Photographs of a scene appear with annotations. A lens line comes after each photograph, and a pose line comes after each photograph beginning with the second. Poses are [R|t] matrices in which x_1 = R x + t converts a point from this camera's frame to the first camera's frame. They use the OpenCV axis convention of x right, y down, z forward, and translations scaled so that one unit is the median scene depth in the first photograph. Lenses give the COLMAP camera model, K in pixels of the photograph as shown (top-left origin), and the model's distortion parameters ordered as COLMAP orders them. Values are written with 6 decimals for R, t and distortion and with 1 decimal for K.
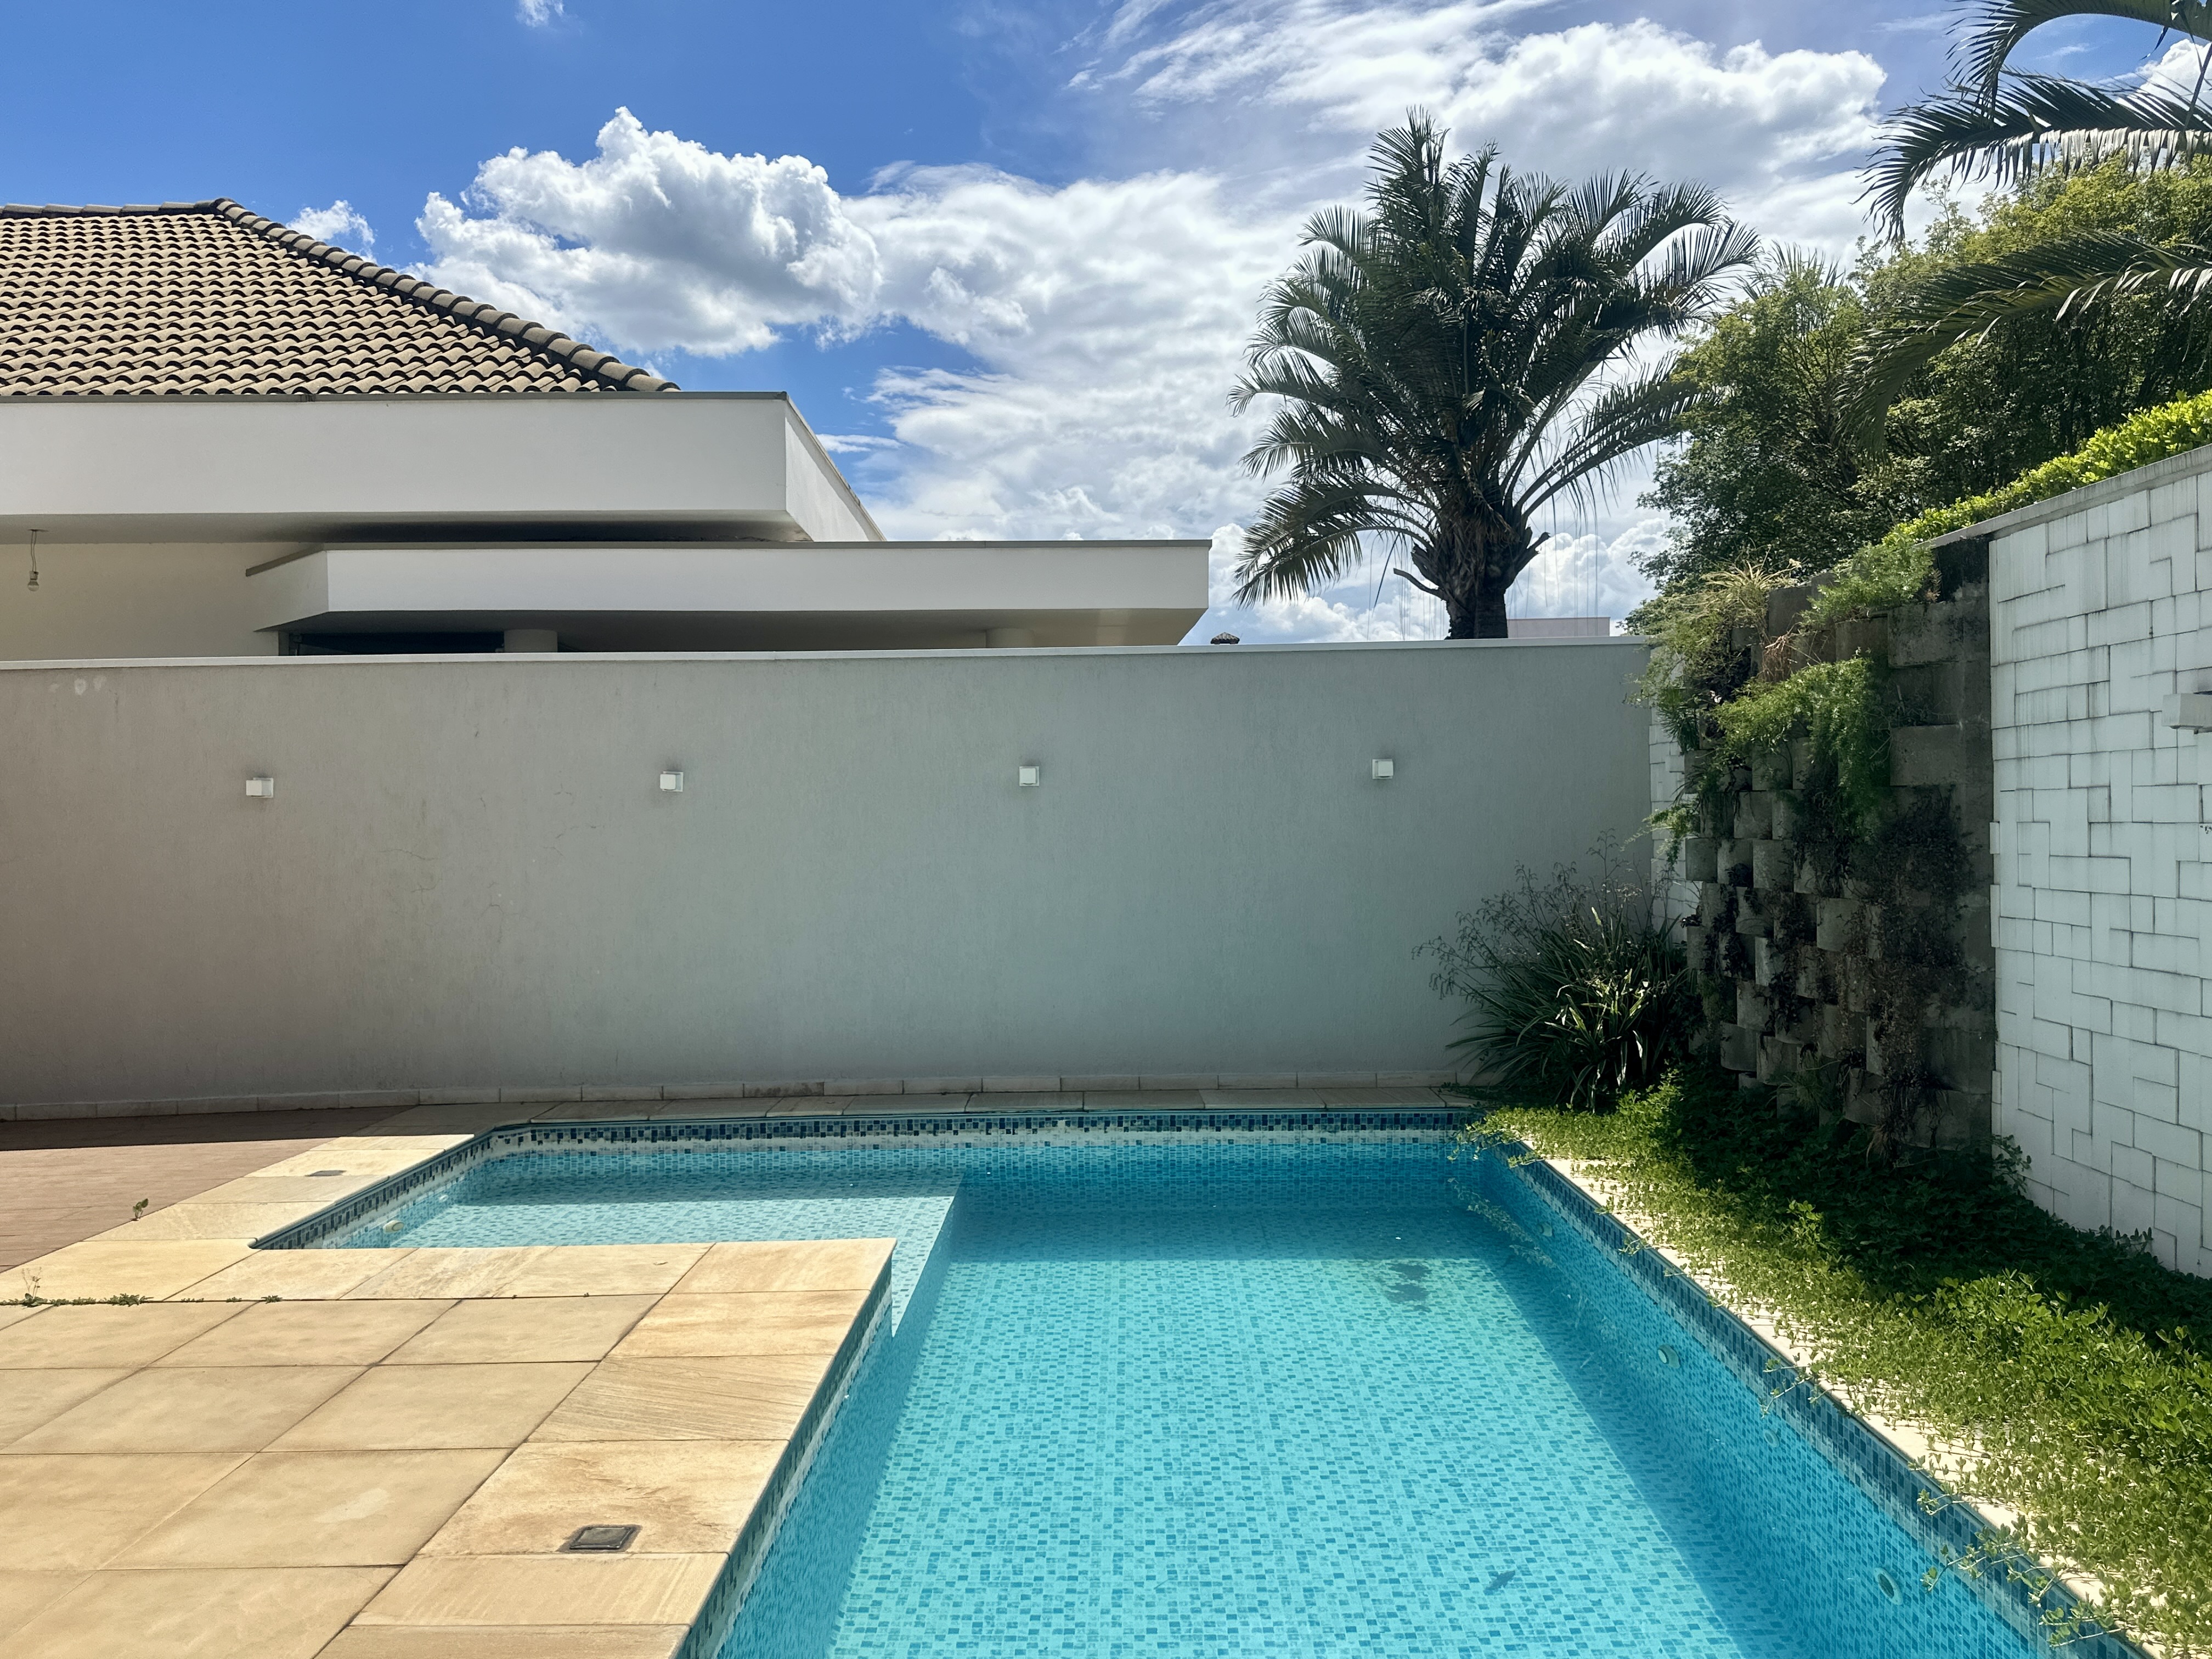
lens RADIAL K [[1670.9, 0, 1096.9], [0, 1670.9, 863.7], [0, 0, 1]] dist [0.073826, -0.095600]
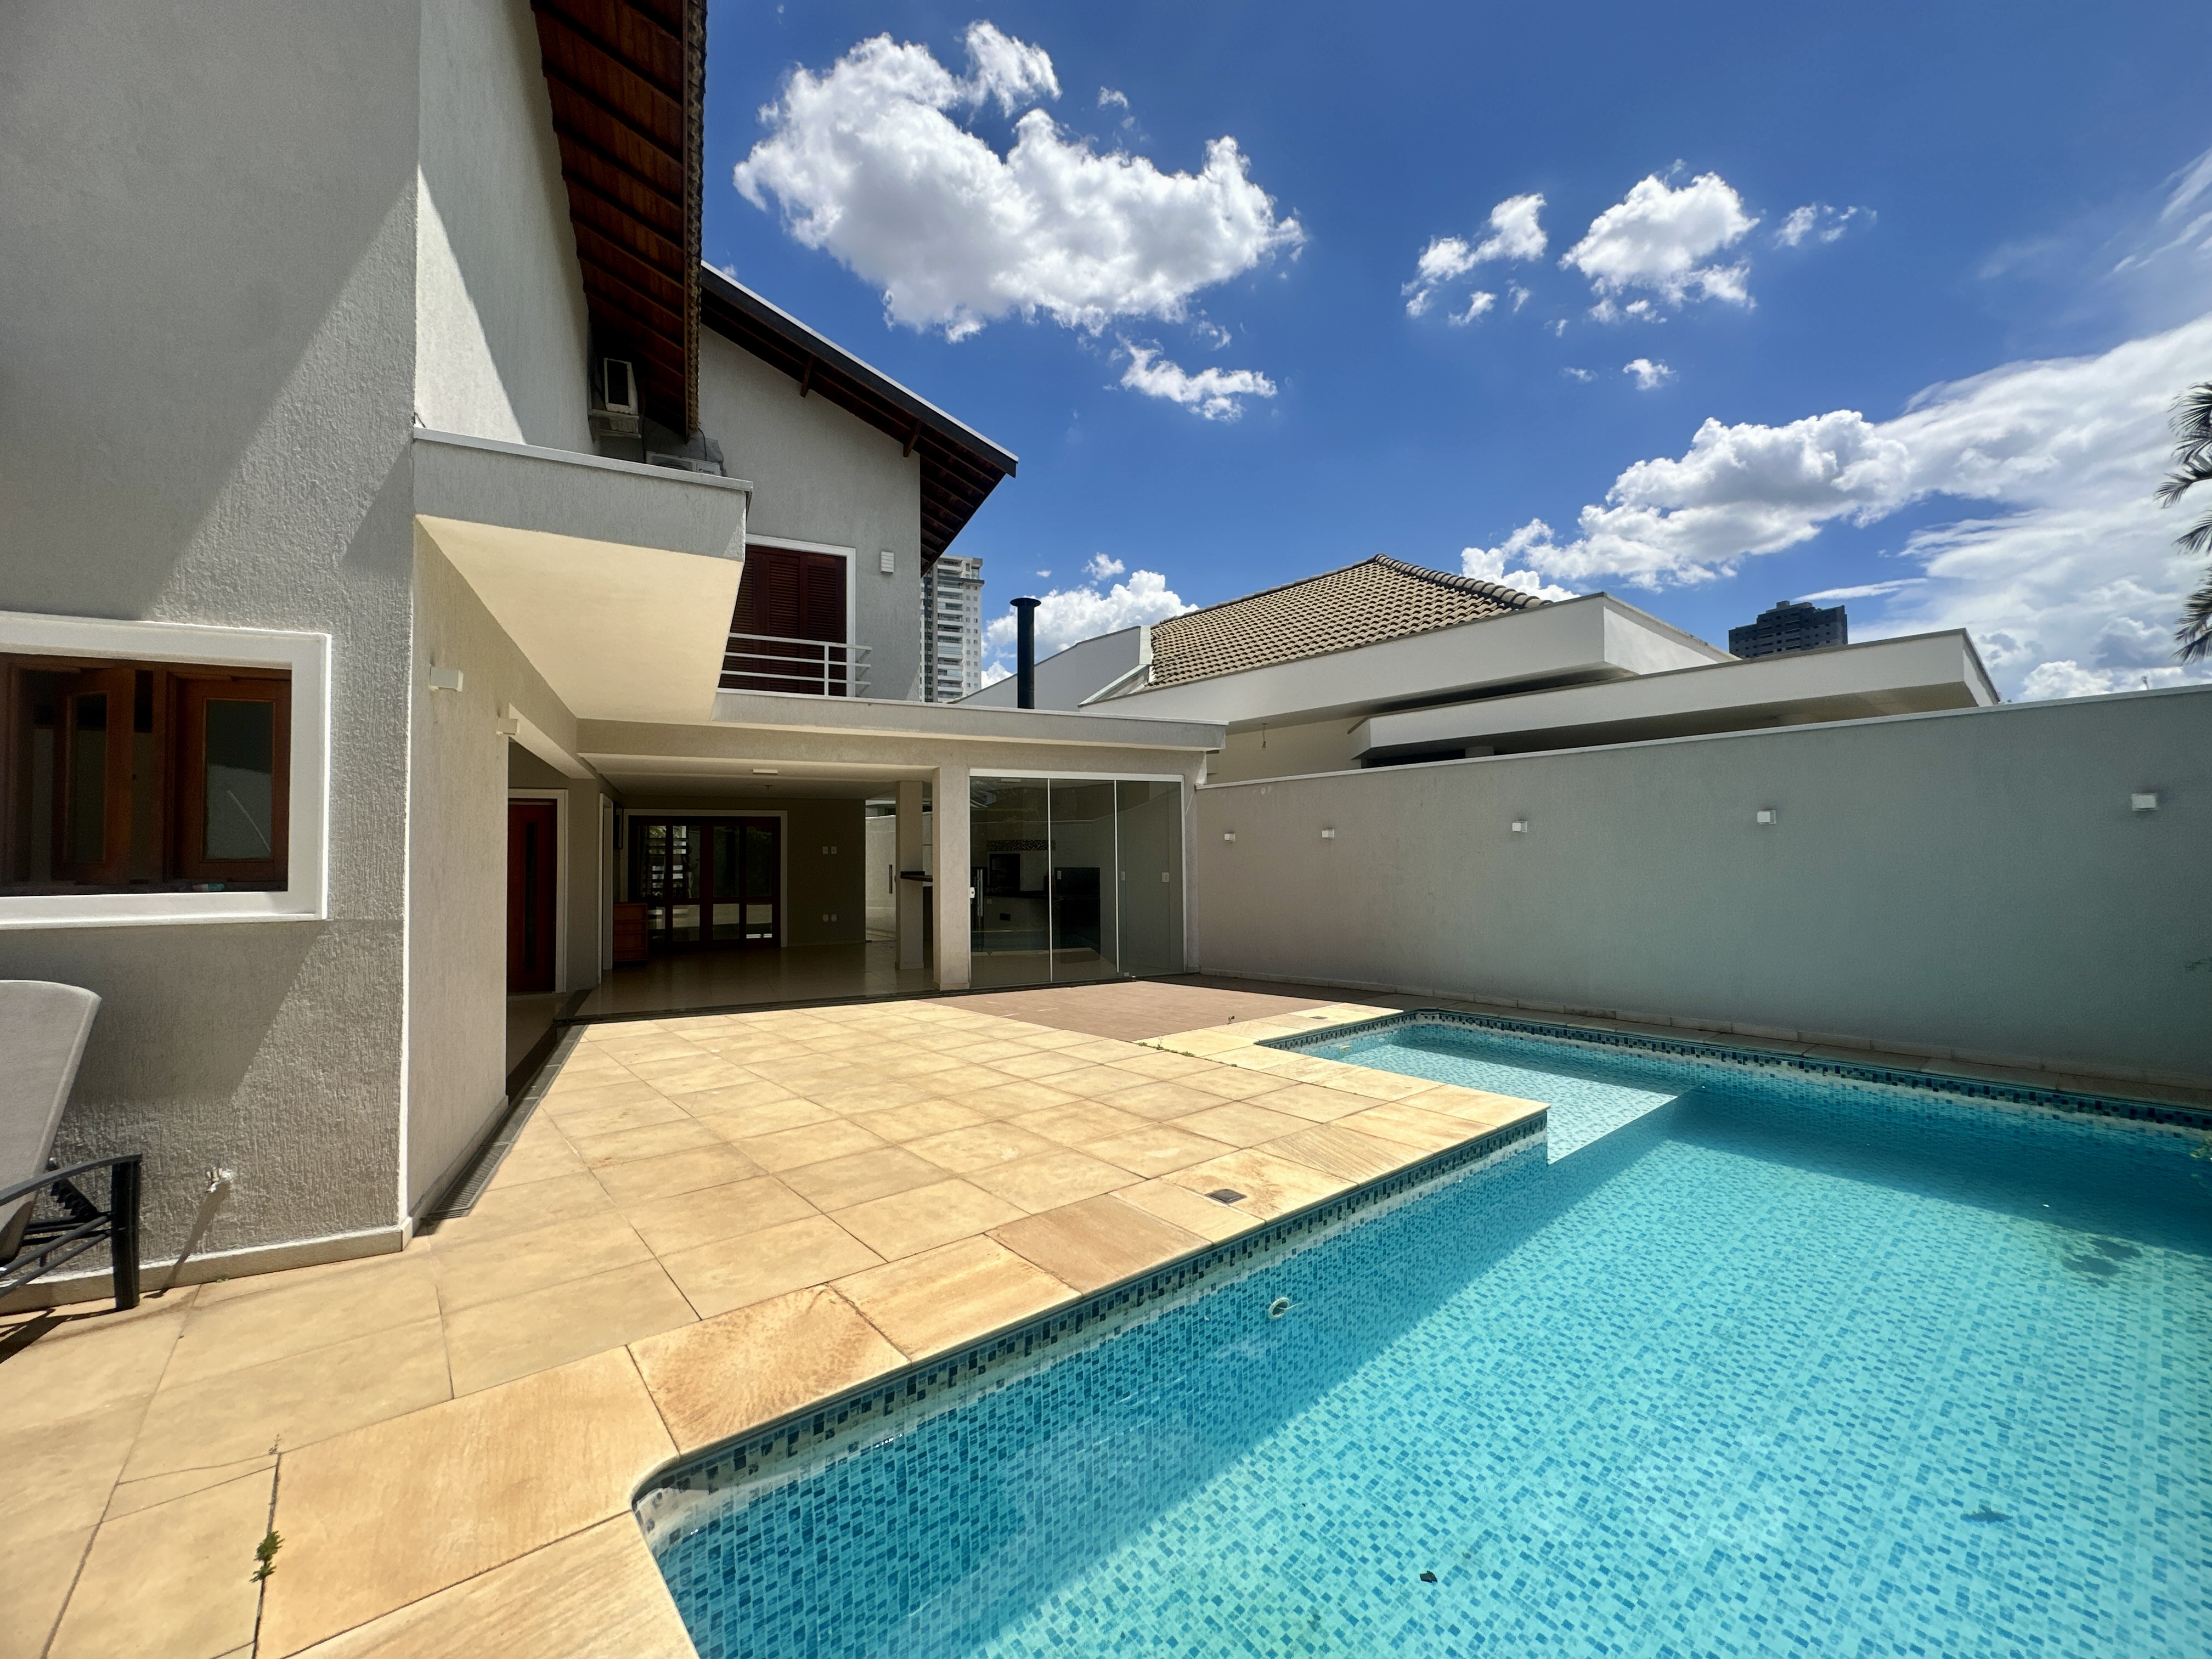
lens RADIAL K [[887.6, 0, 1098.6], [0, 887.6, 826.0], [0, 0, 1]] dist [-0.002235, 0.001656]
pose [[0.637933, -0.021681, -0.769786, 0.191004], [-0.018257, 0.998897, -0.043264, -0.000932], [0.769875, 0.041653, 0.636834, 0.072866]]
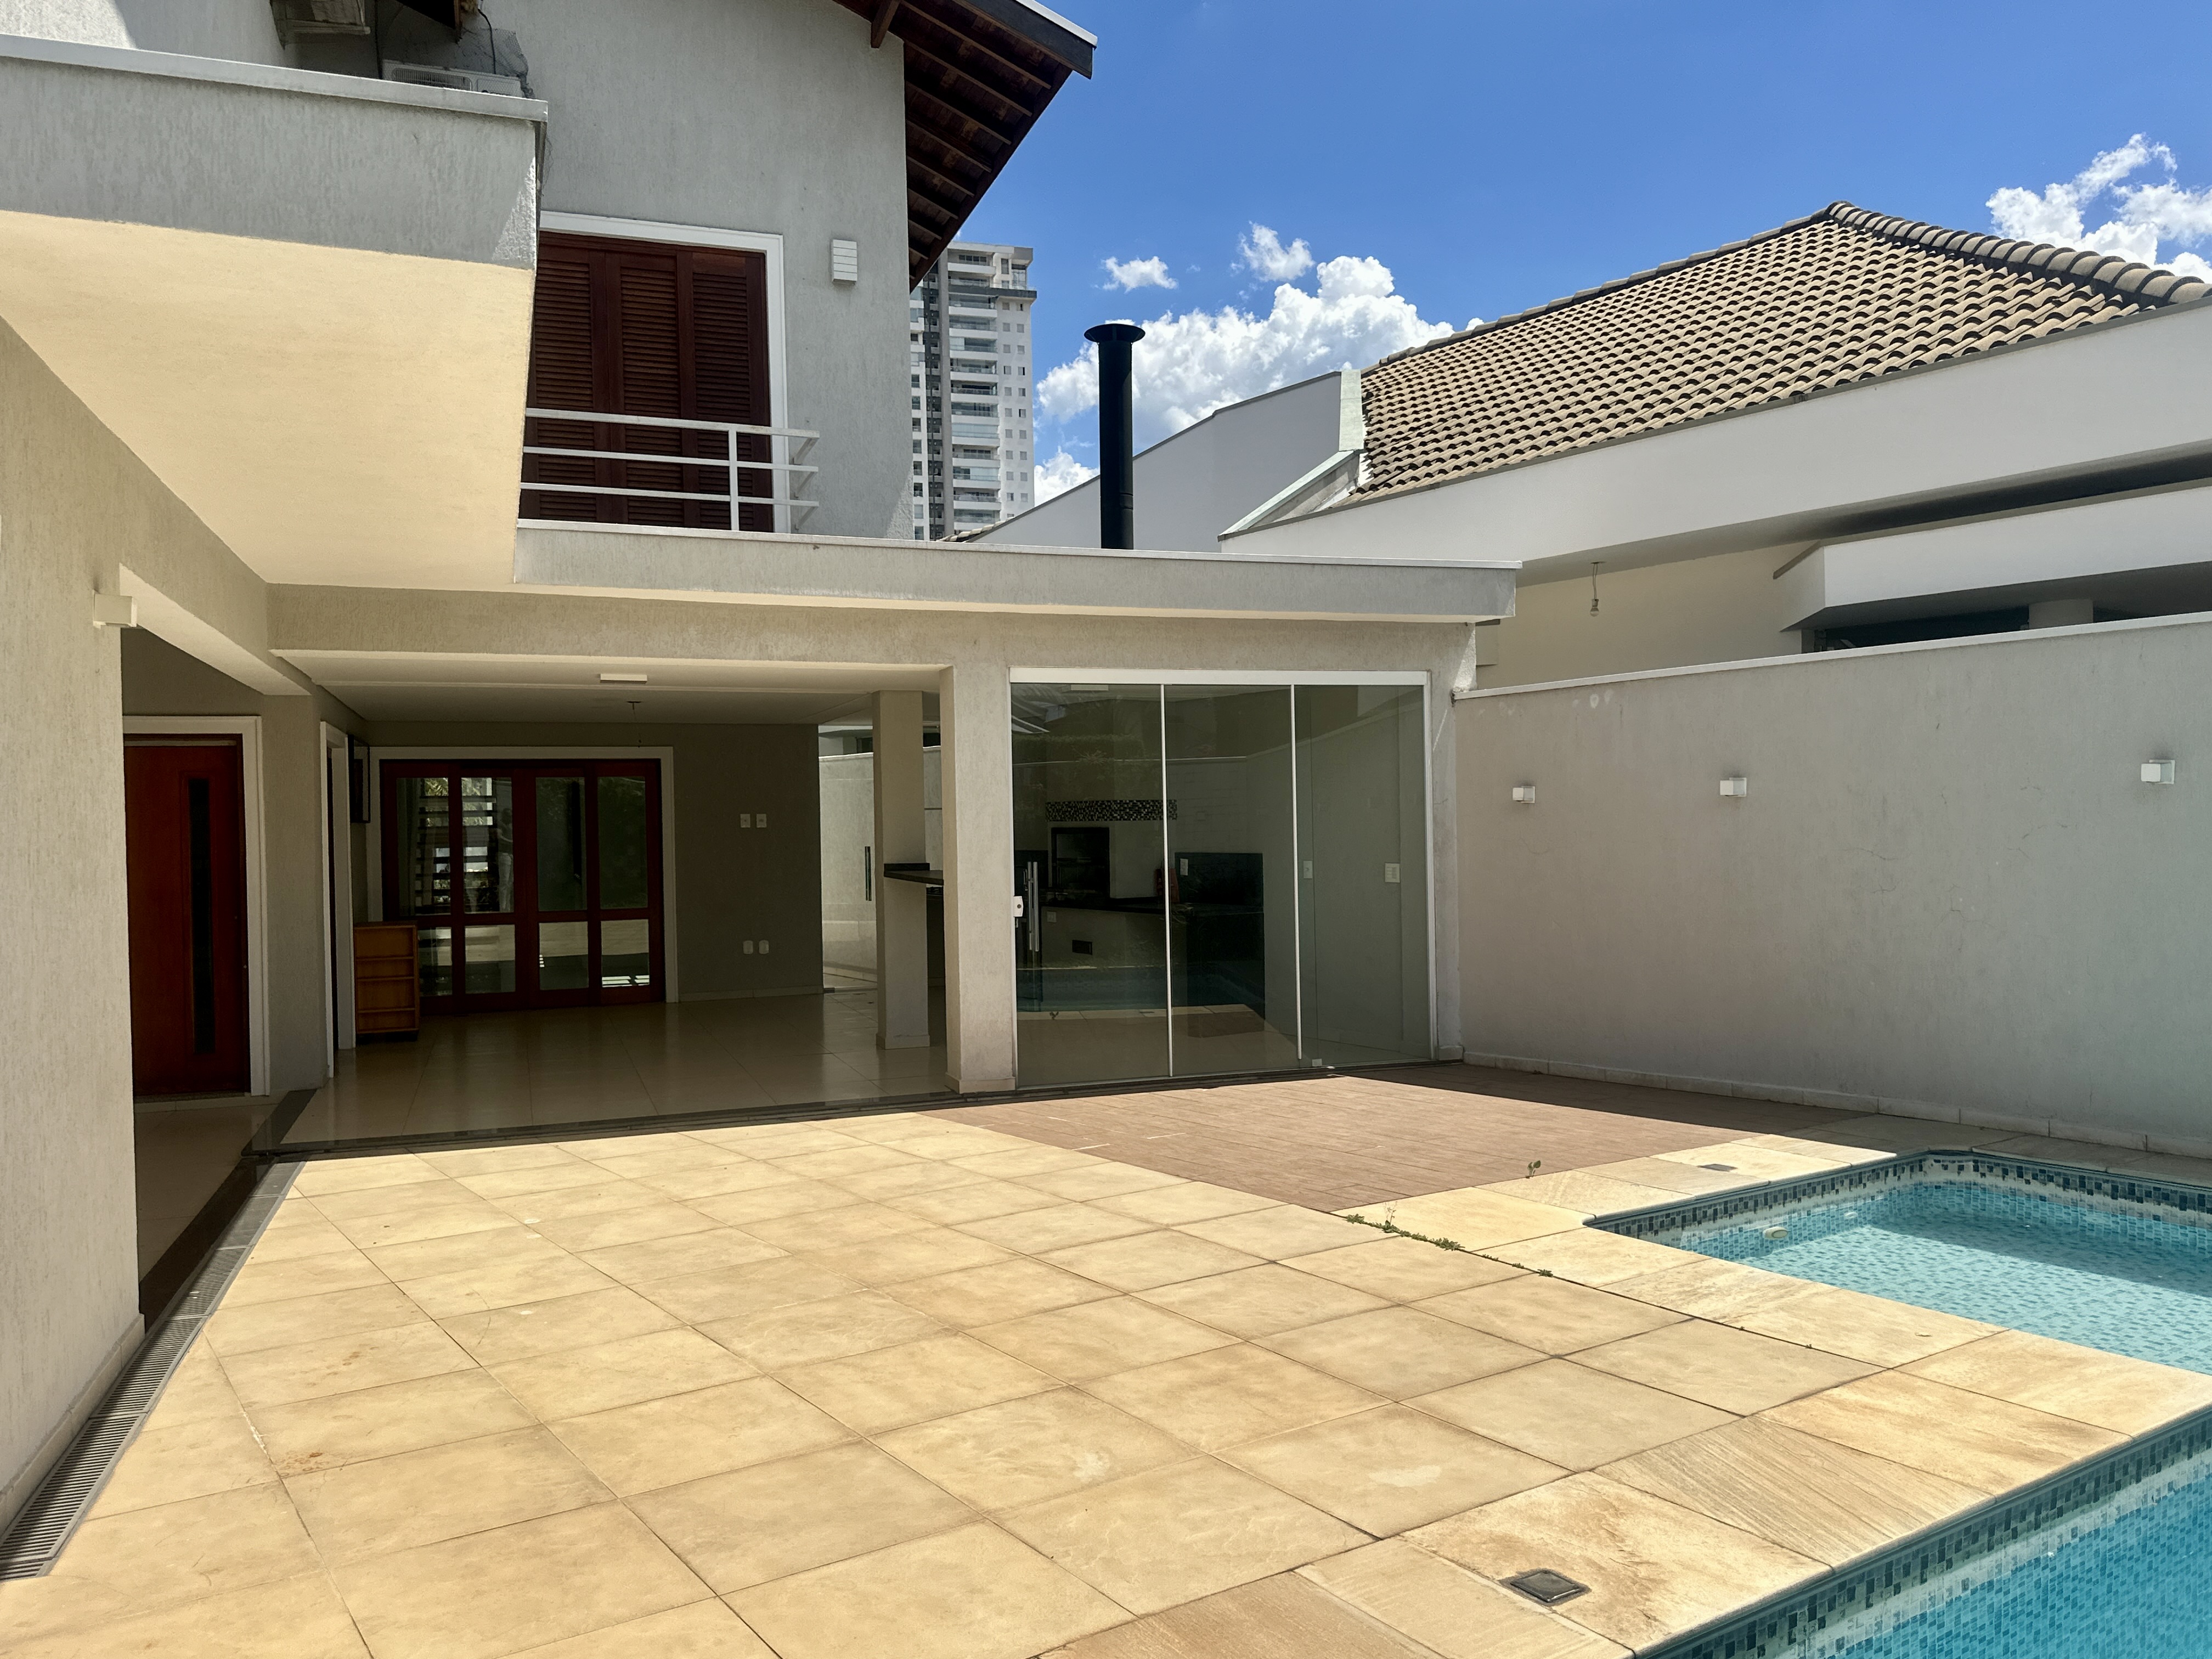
lens RADIAL K [[1670.9, 0, 1101.8], [0, 1670.9, 839.9], [0, 0, 1]] dist [0.073826, -0.095600]
pose [[0.563254, 0.011221, -0.826208, 0.155068], [-0.010869, 0.999922, 0.006171, -0.015332], [0.826212, 0.005504, 0.563332, 0.099215]]
